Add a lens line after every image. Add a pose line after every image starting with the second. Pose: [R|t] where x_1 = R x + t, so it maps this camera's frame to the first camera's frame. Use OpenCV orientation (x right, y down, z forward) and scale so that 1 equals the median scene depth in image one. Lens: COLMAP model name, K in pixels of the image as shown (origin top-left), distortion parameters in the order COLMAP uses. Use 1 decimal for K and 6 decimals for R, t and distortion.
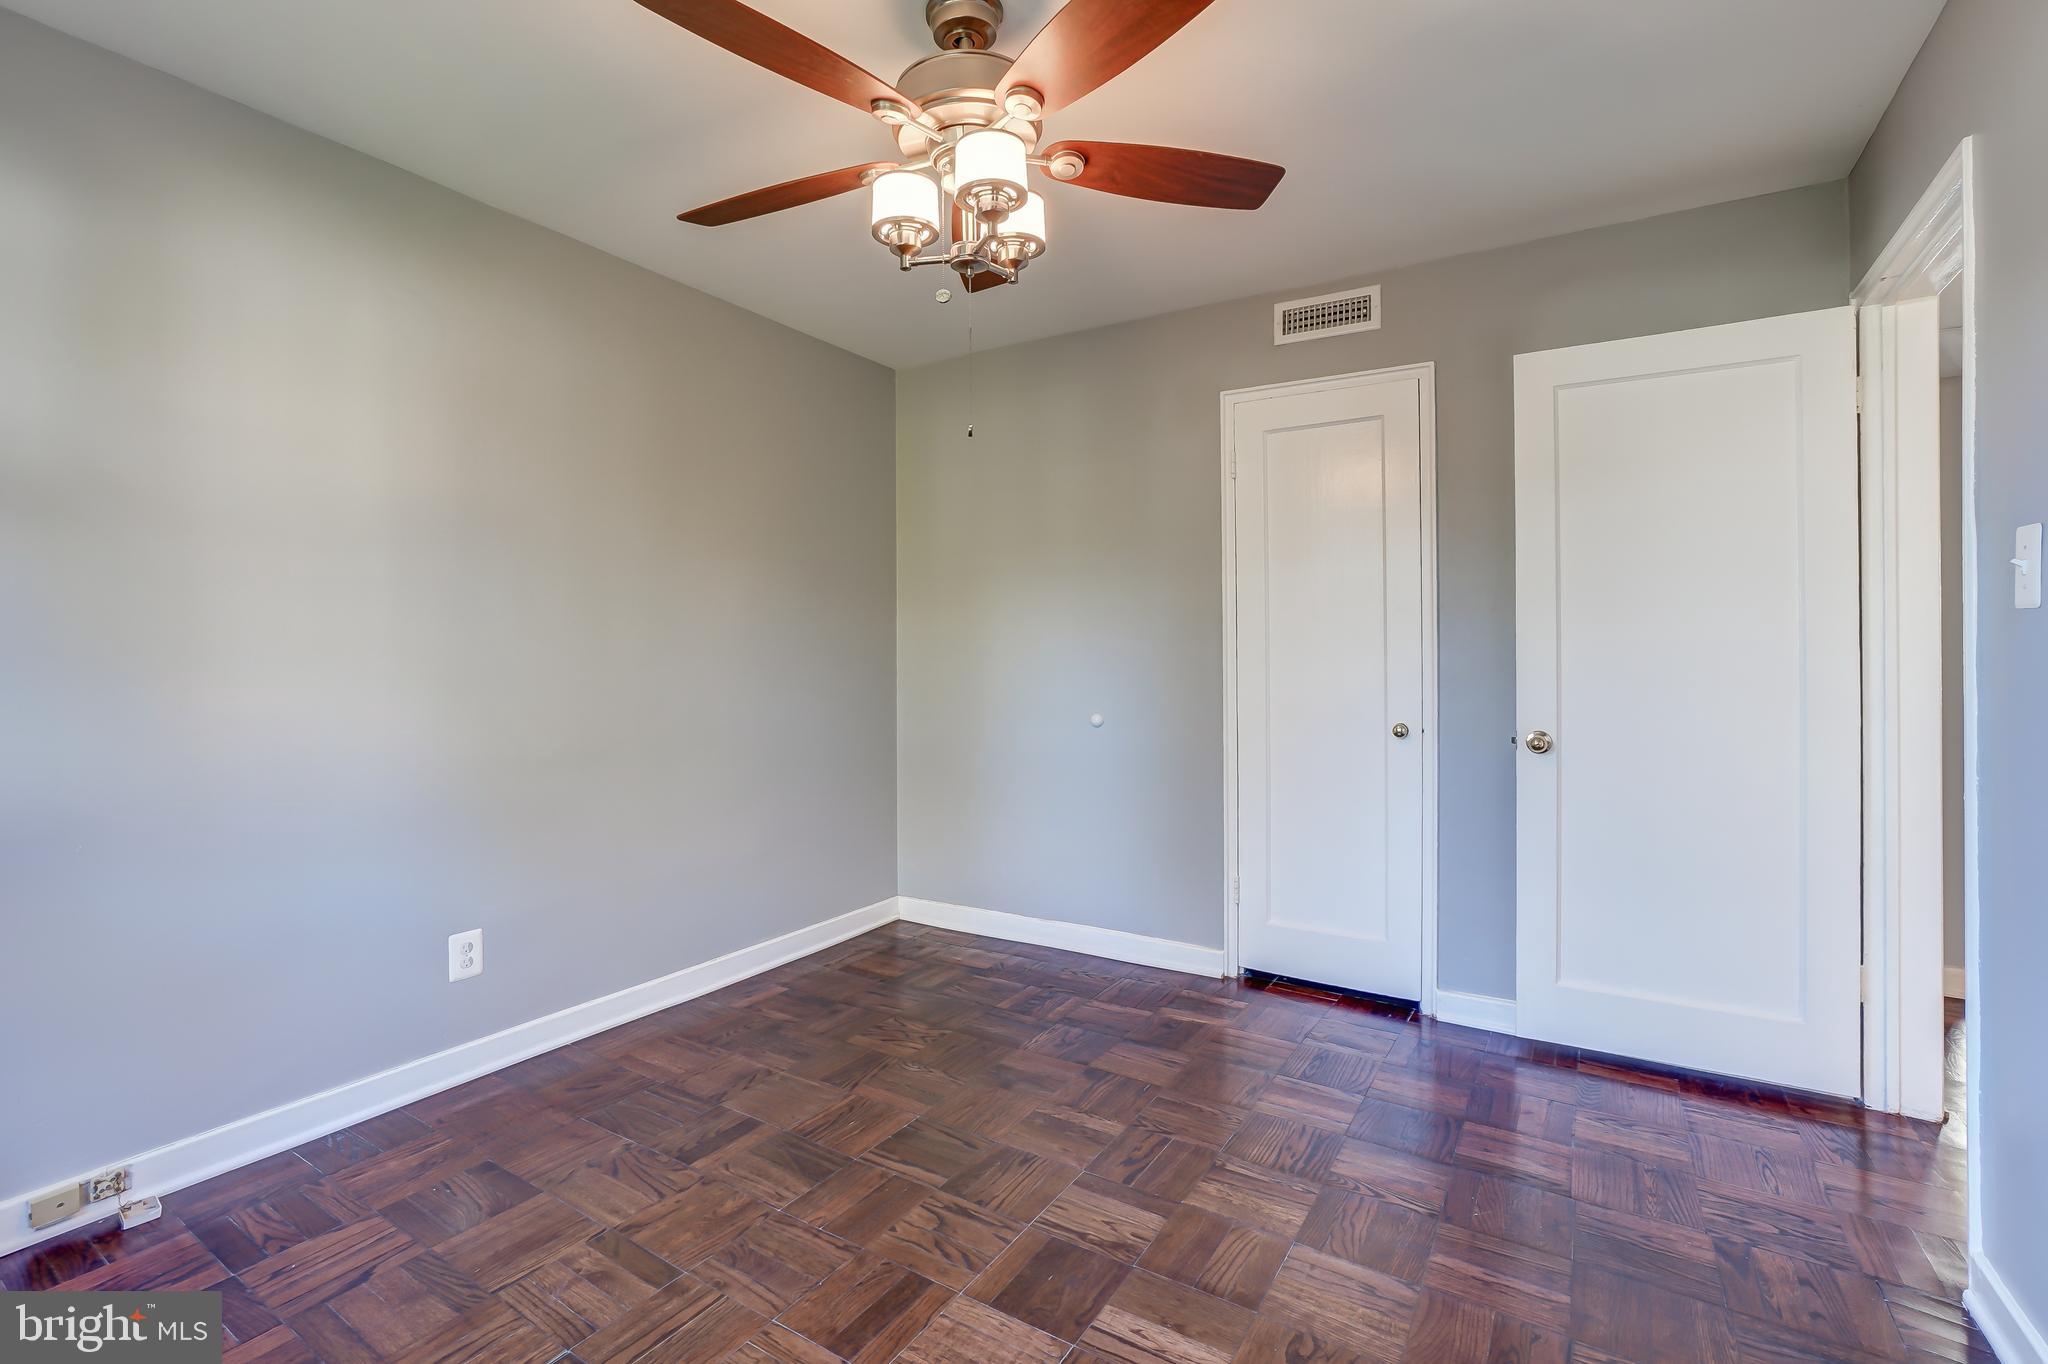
lens RADIAL K [[924.4, 0, 1020.4], [0, 924.4, 633.6], [0, 0, 1]] dist [-0.047093, 0.021358]
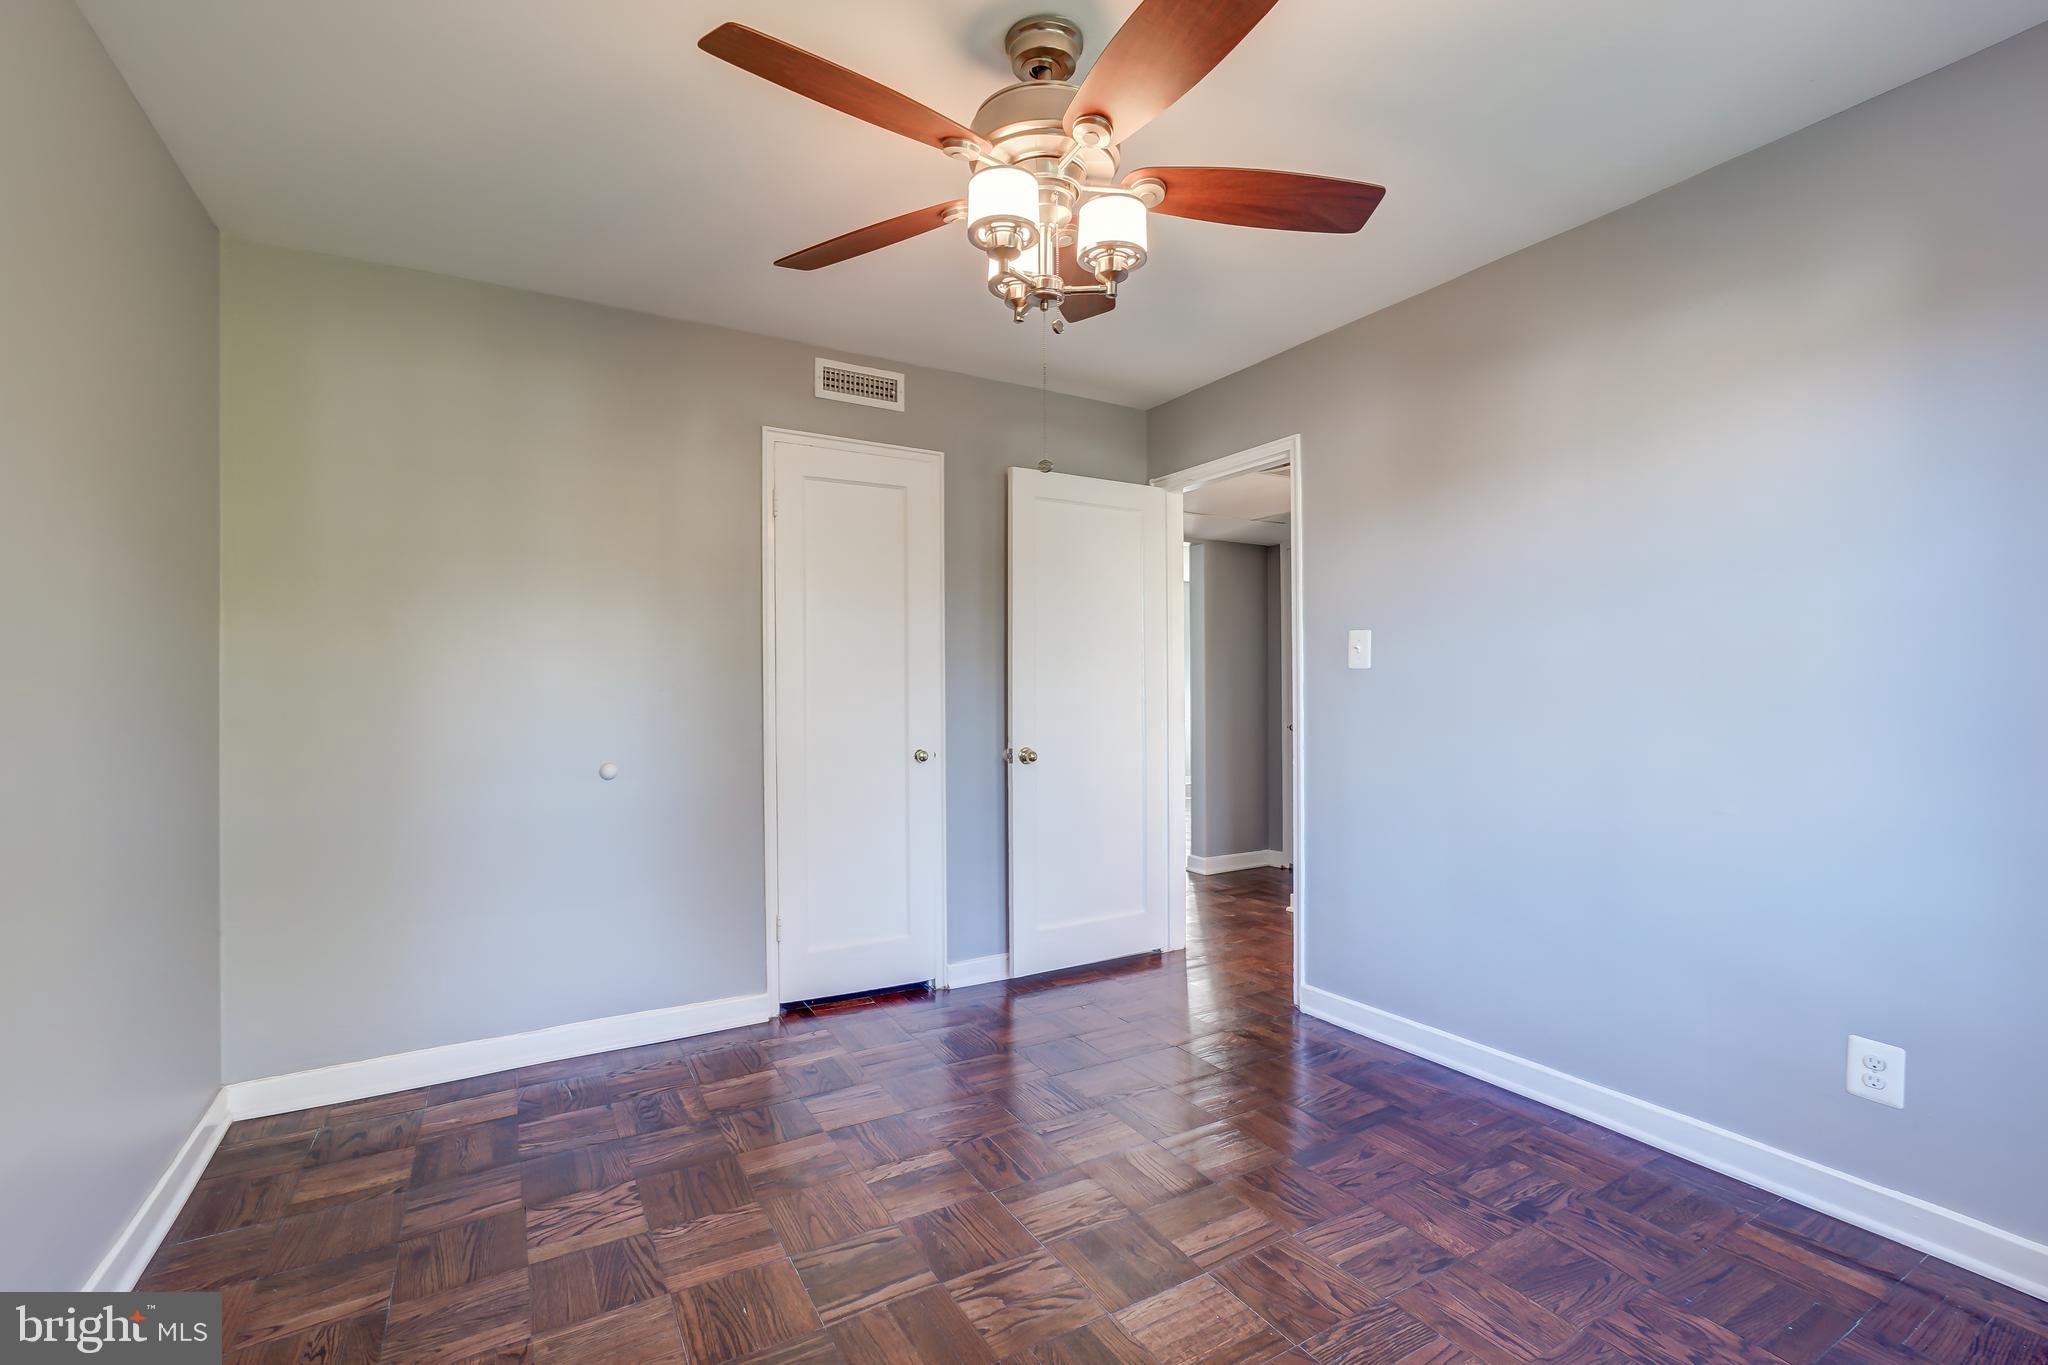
lens RADIAL K [[897.8, 0, 1015.2], [0, 897.8, 669.8], [0, 0, 1]] dist [-0.041643, 0.018424]
pose [[0.465112, 0.018908, 0.885050, -0.544712], [-0.013471, 0.999807, -0.014280, 0.009329], [-0.885149, -0.005281, 0.465277, 0.343113]]
